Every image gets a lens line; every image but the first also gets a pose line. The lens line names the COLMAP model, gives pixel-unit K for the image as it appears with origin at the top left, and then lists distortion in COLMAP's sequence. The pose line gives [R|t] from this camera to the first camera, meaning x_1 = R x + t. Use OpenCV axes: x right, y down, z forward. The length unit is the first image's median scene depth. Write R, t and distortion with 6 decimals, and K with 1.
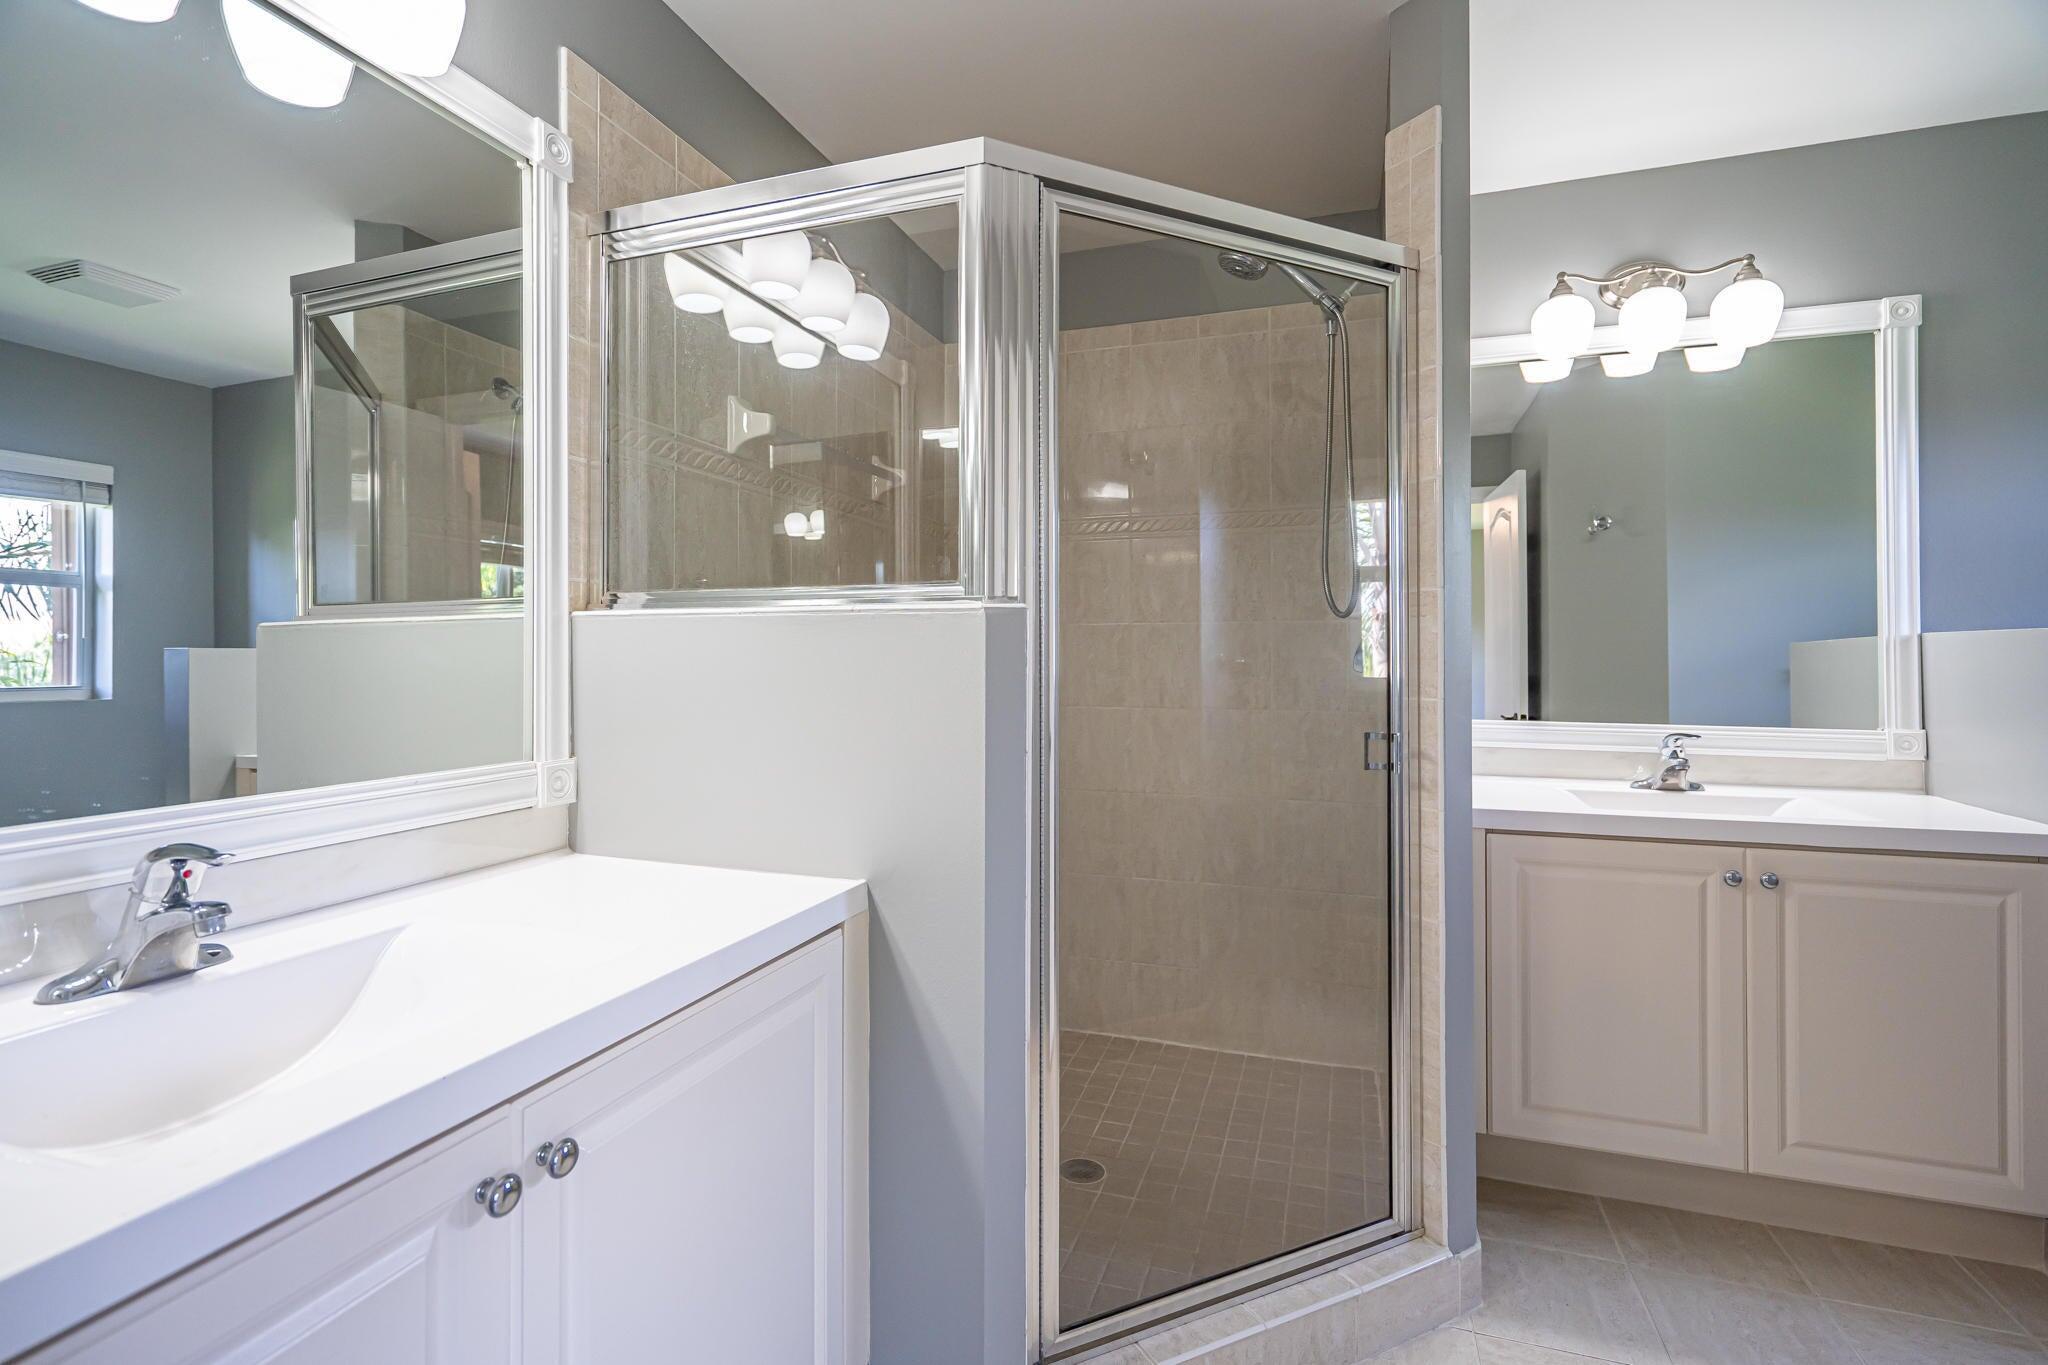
lens RADIAL K [[934.5, 0, 1031.1], [0, 934.5, 653.2], [0, 0, 1]] dist [-0.005118, 0.002466]
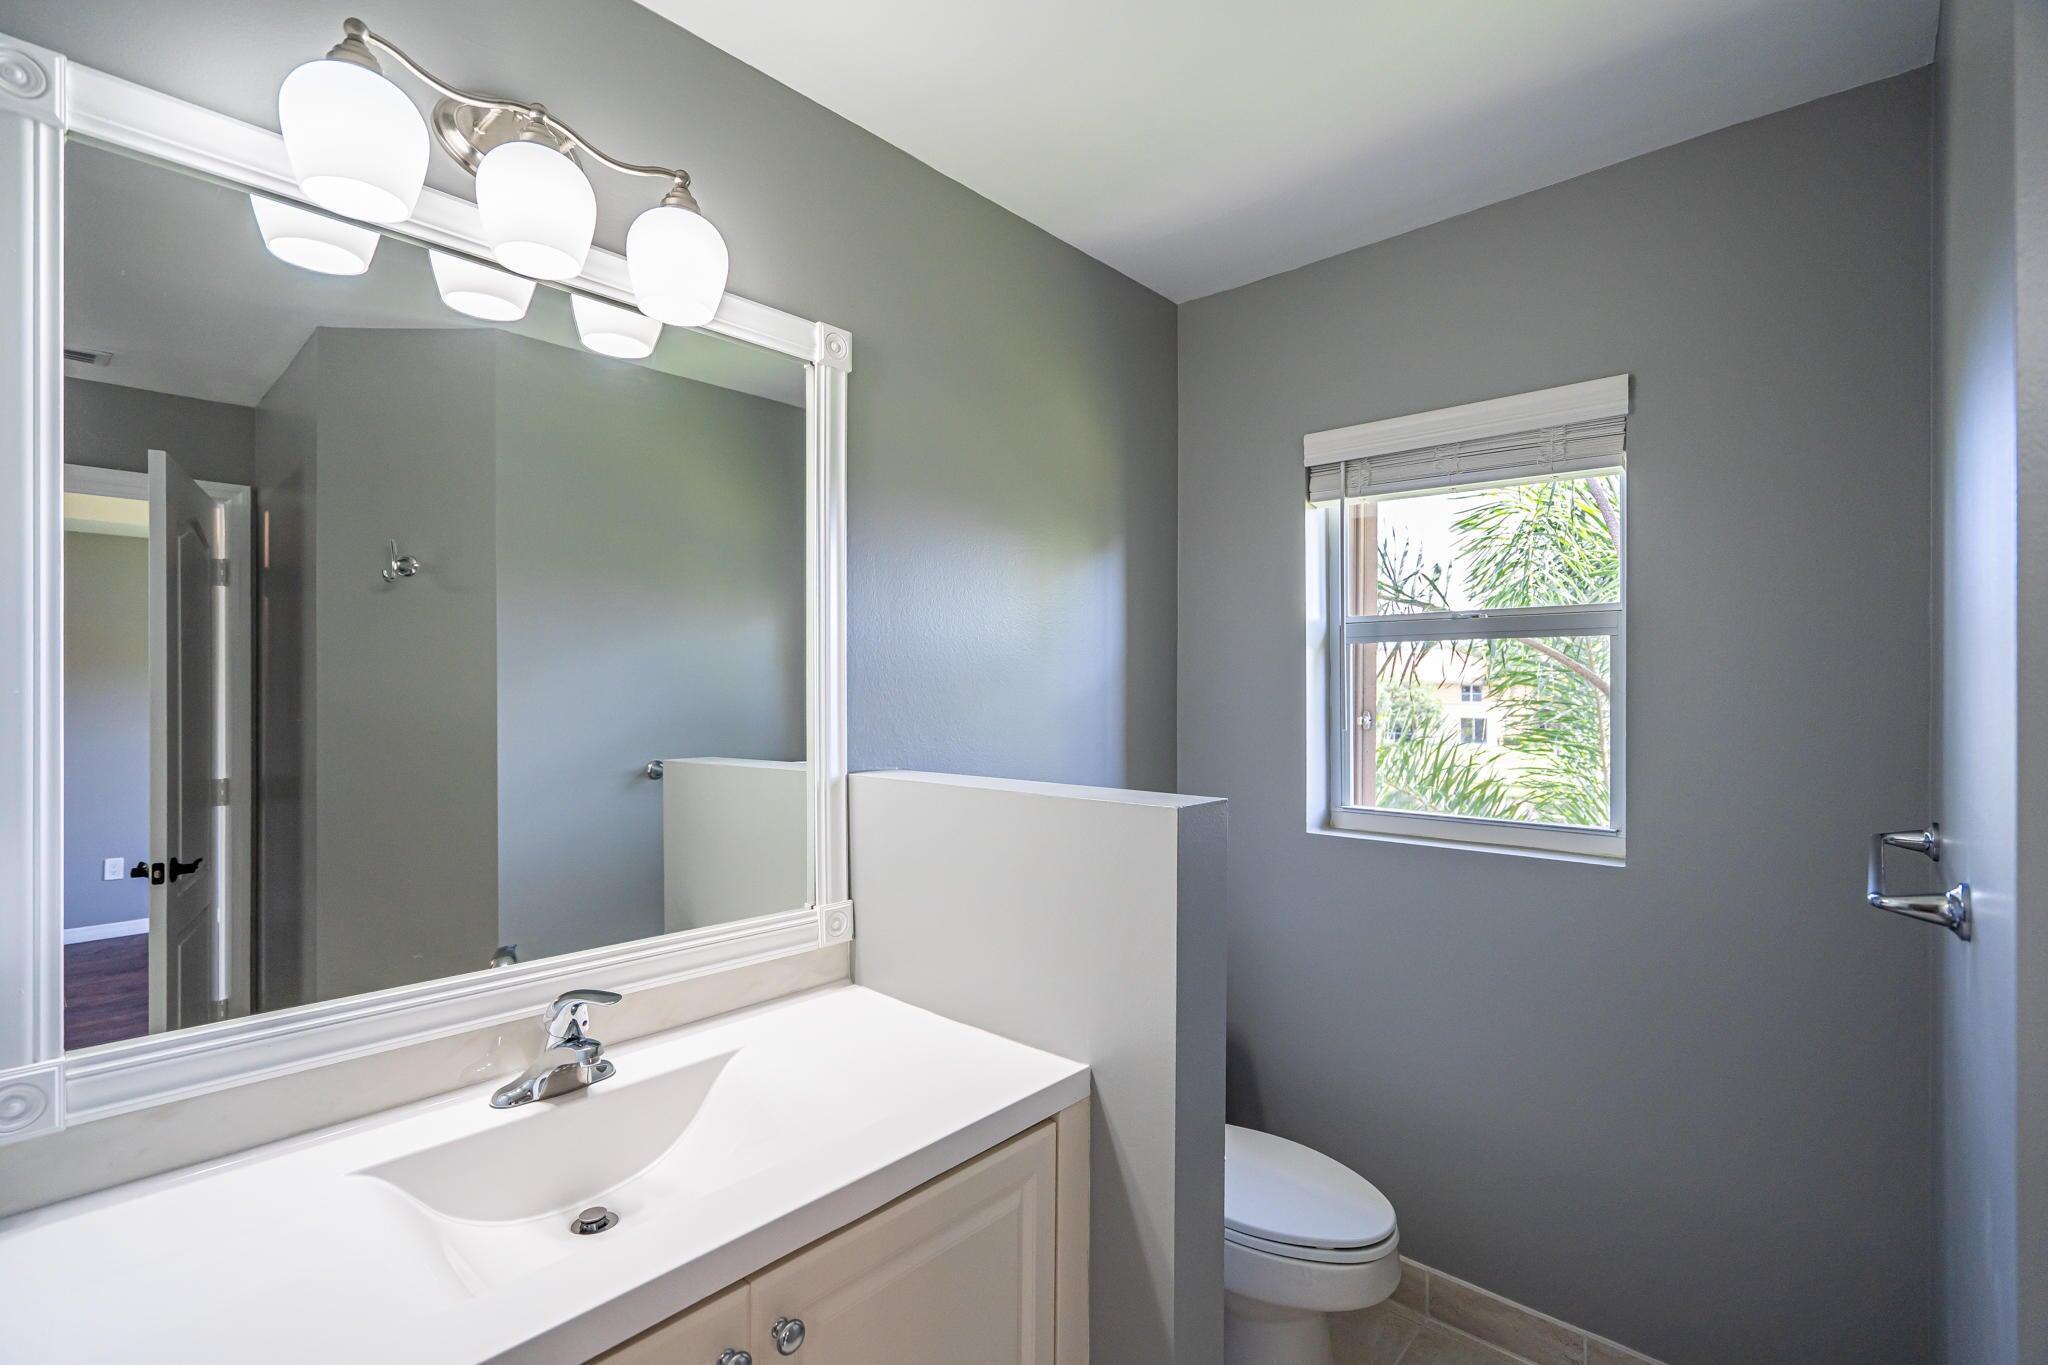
lens RADIAL K [[934.5, 0, 1027.1], [0, 934.5, 686.2], [0, 0, 1]] dist [-0.005118, 0.002466]
pose [[0.400980, 0.006052, 0.916067, 0.298014], [-0.004811, 0.999978, -0.004500, -0.087530], [-0.916074, -0.002603, 0.401000, 0.536846]]
